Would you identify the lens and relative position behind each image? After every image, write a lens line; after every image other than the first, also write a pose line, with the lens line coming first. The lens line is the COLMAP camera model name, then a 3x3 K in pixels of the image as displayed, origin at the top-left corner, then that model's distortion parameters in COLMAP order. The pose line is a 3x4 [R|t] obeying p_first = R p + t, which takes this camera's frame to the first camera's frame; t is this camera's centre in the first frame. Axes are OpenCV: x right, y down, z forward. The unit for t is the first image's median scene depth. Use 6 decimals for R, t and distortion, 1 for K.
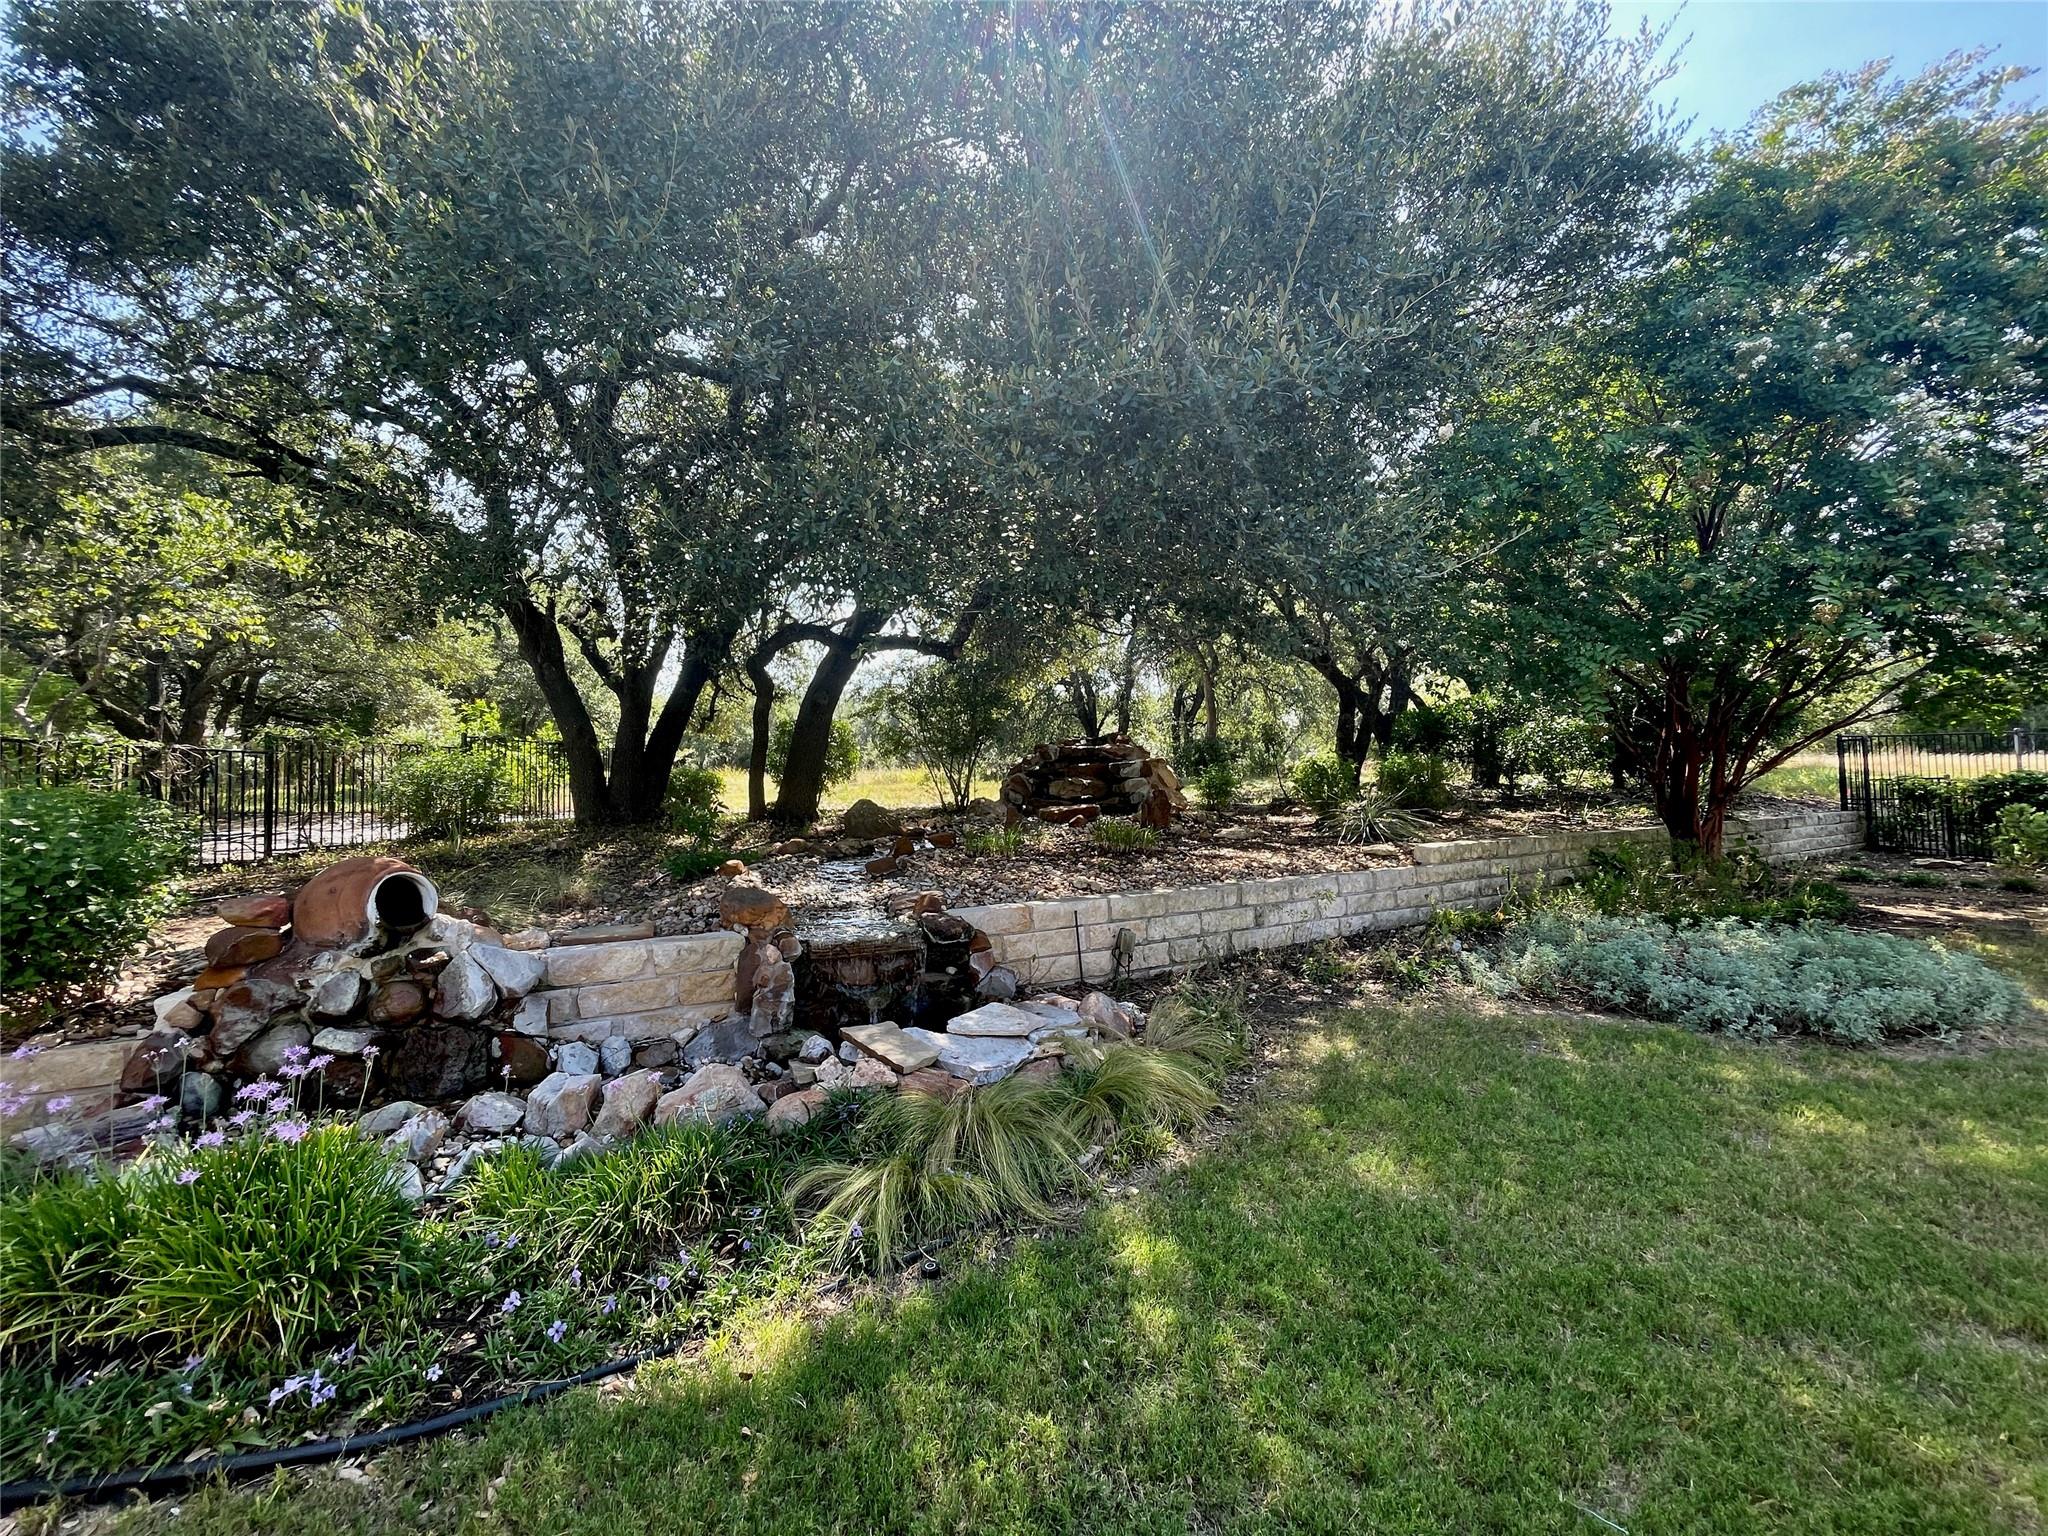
lens RADIAL K [[831.5, 0, 1021.0], [0, 831.5, 757.2], [0, 0, 1]] dist [-0.000068, 0.000124]
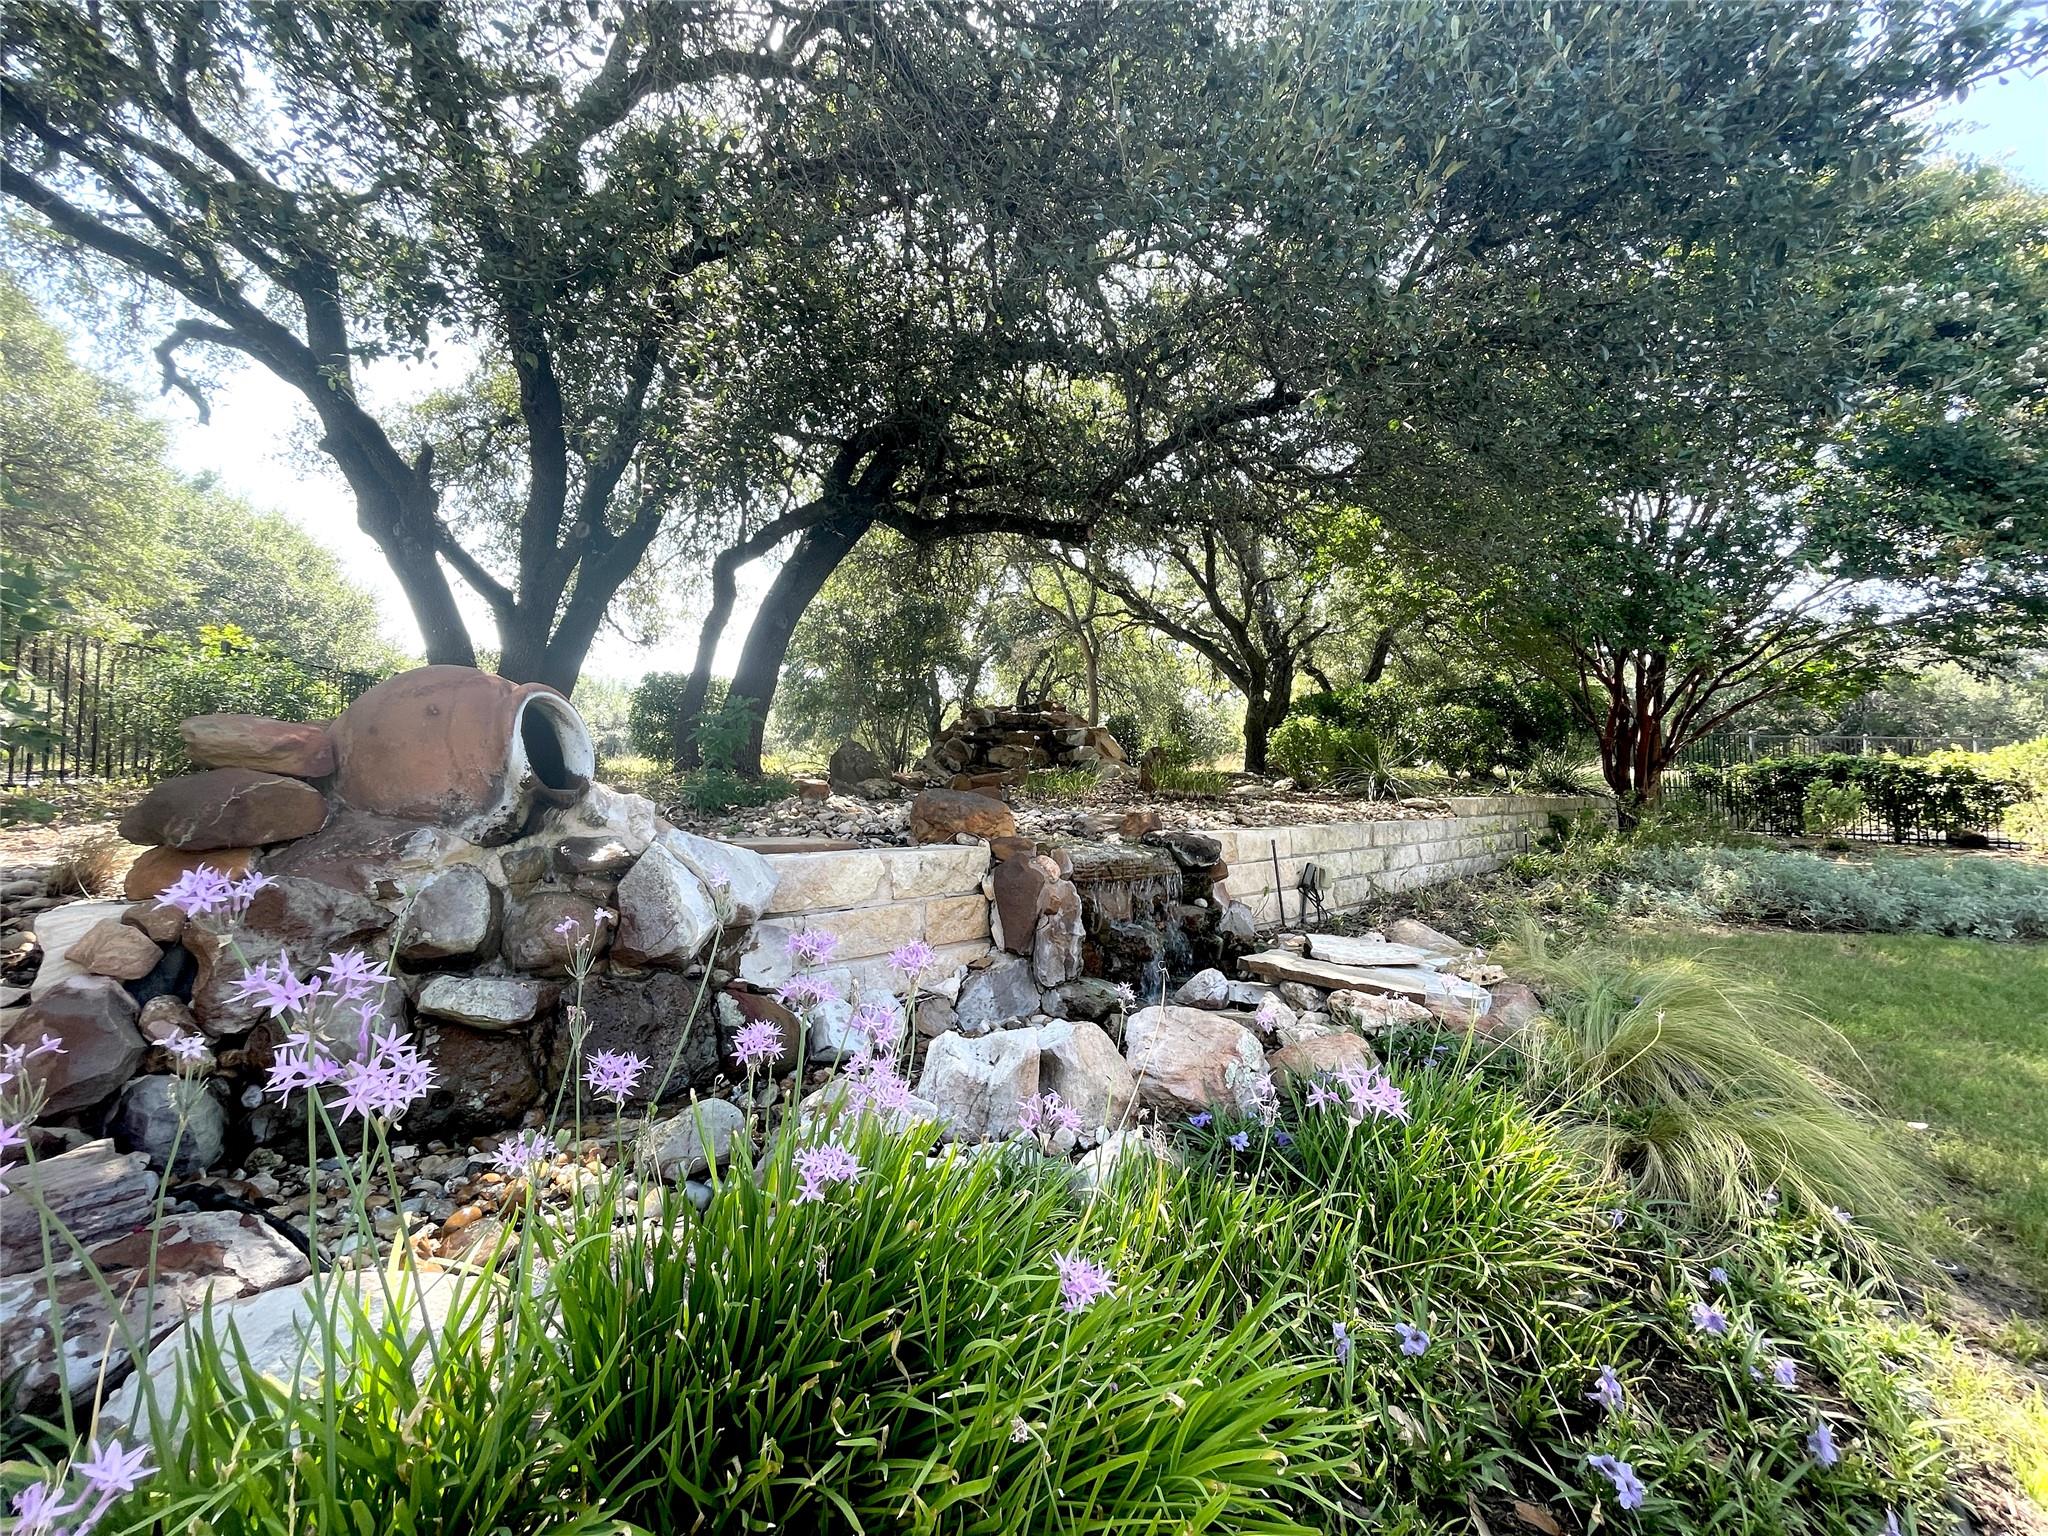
lens RADIAL K [[814.3, 0, 1024.0], [0, 814.3, 768.0], [0, 0, 1]] dist [-0.000917, -0.000238]
pose [[0.965250, 0.025272, 0.260104, -0.585808], [-0.026314, 0.999654, 0.000524, 0.179056], [-0.260001, -0.007350, 0.965580, 0.411736]]
